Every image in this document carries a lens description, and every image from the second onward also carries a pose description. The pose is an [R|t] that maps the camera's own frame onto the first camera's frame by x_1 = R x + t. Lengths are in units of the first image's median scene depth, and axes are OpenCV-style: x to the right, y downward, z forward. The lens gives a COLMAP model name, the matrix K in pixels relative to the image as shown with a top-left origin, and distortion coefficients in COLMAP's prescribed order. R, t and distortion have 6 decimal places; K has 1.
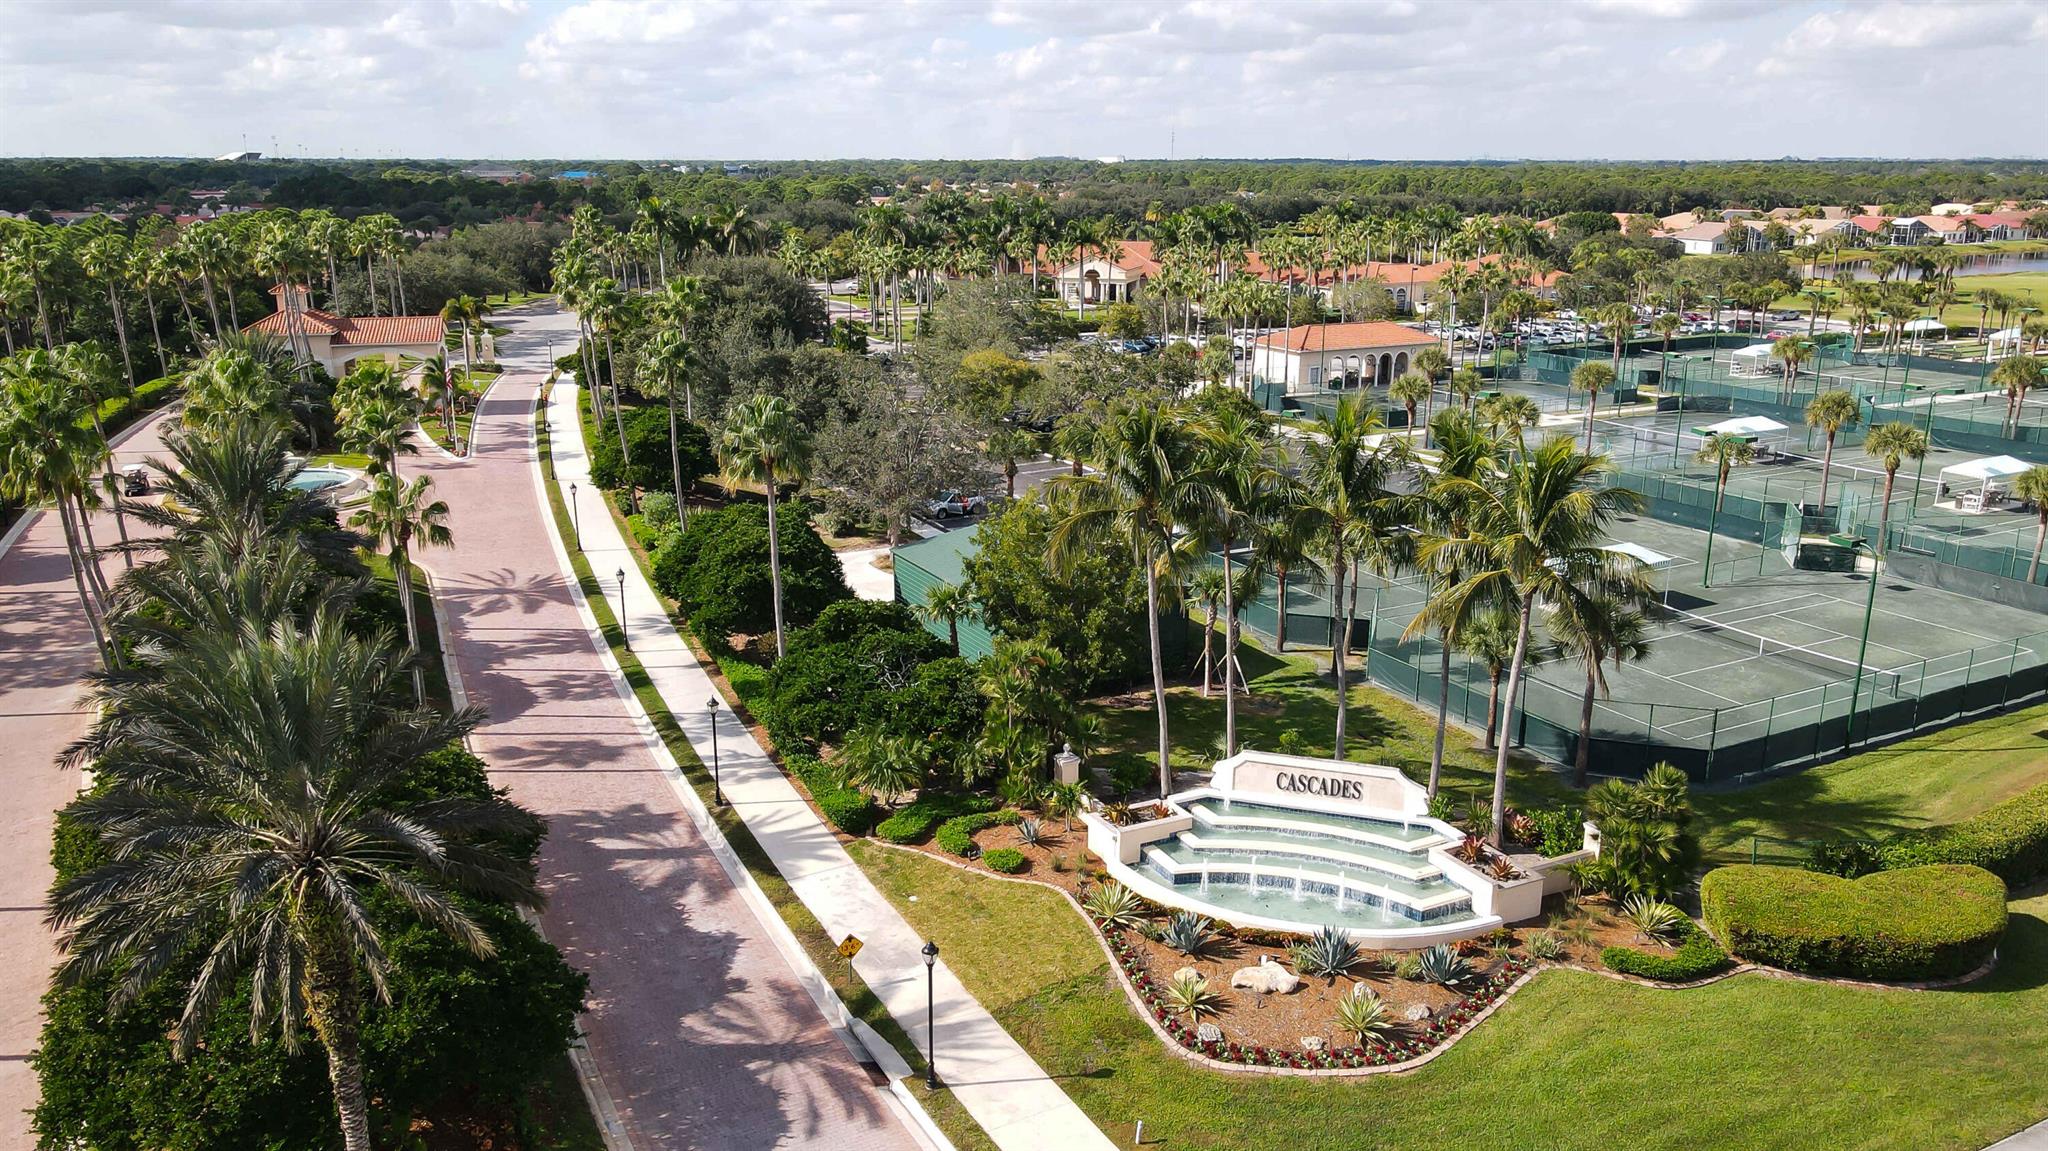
lens RADIAL K [[1514.1, 0, 1015.8], [0, 1514.1, 576.8], [0, 0, 1]] dist [0.000920, 0.054368]
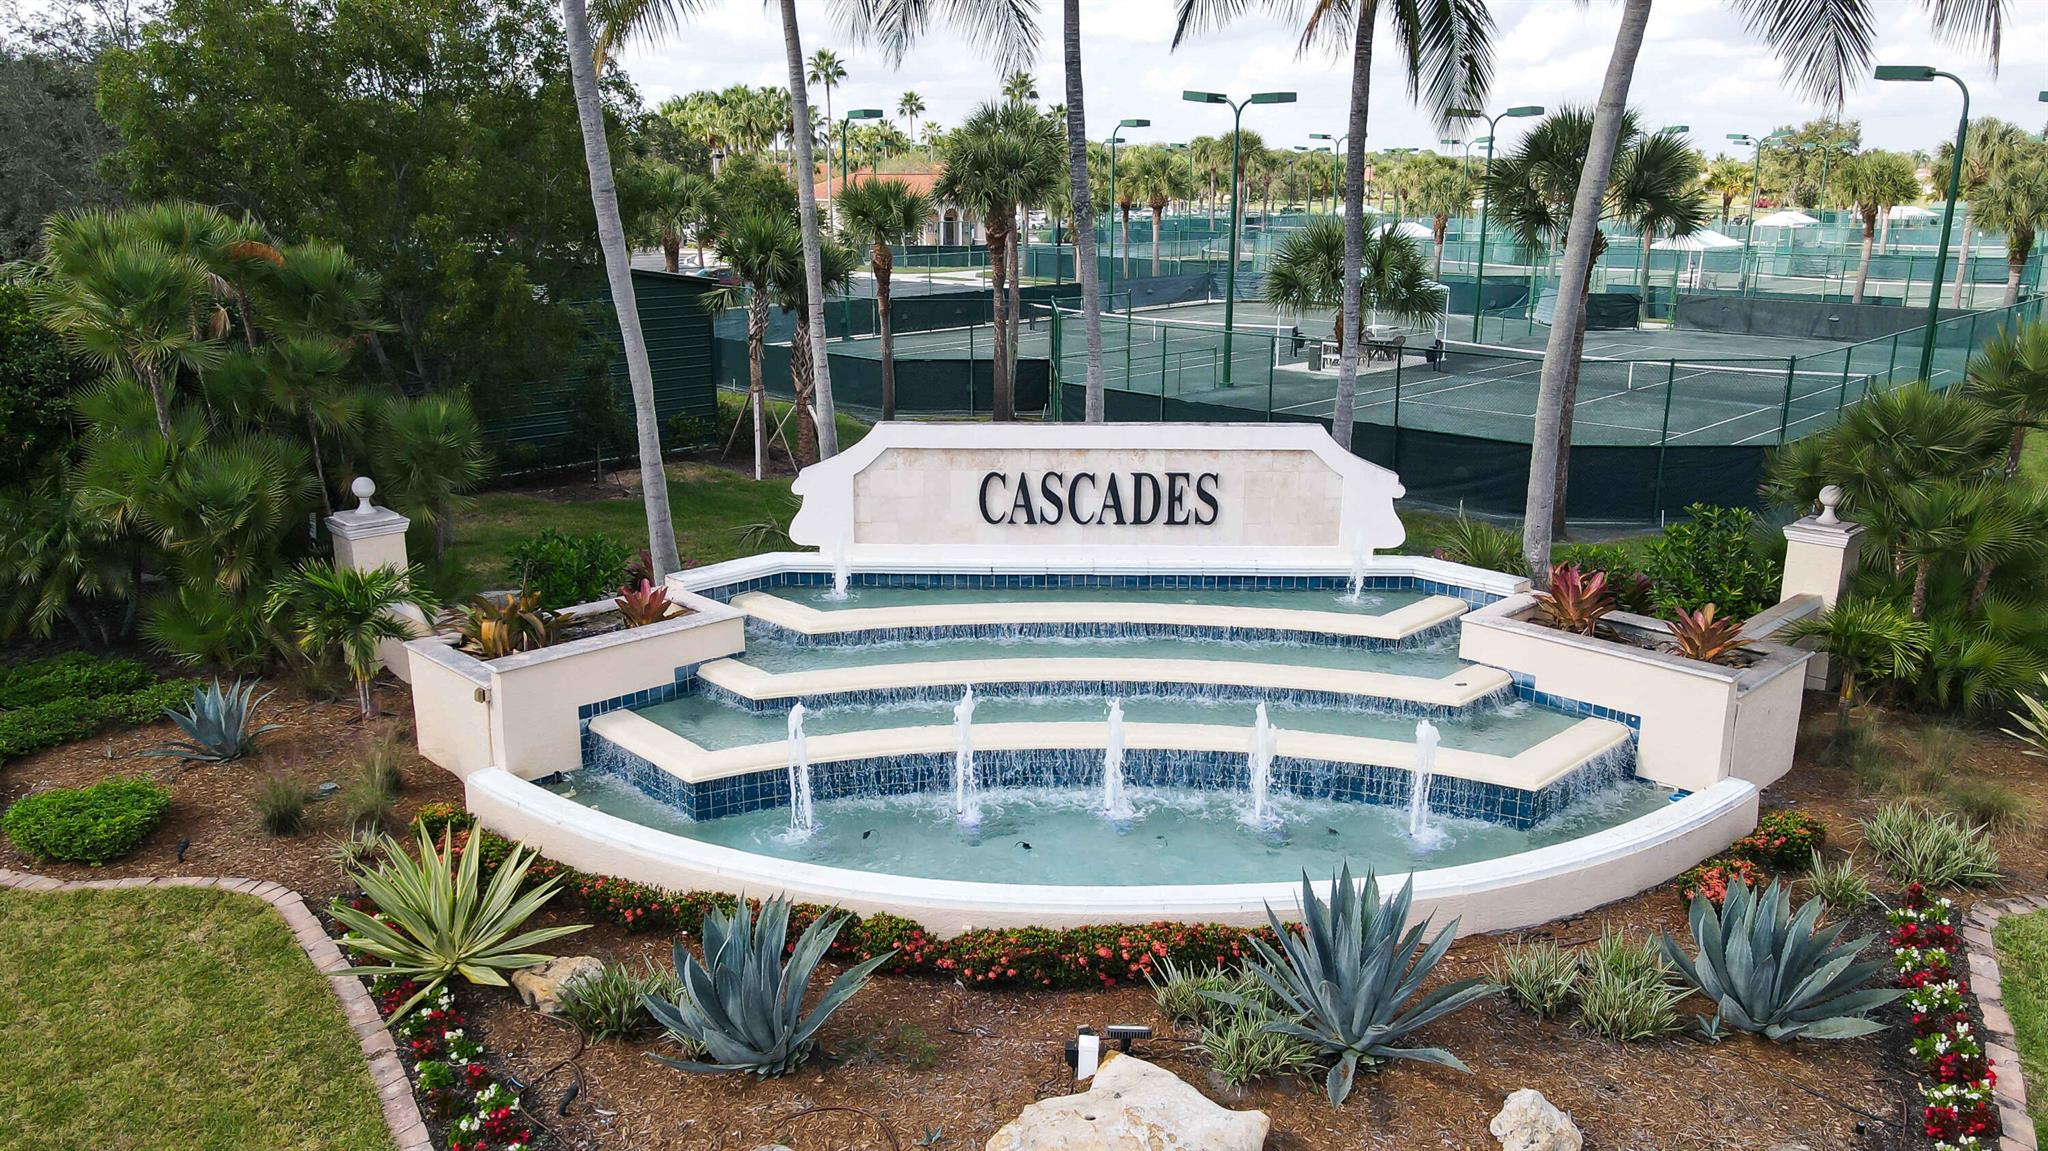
lens RADIAL K [[1514.1, 0, 1015.8], [0, 1514.1, 576.8], [0, 0, 1]] dist [0.000920, 0.054368]
pose [[0.952624, -0.074342, 0.294924, 0.078665], [0.075100, 0.997137, 0.008771, 0.154816], [-0.294731, 0.013794, 0.955481, 0.686504]]
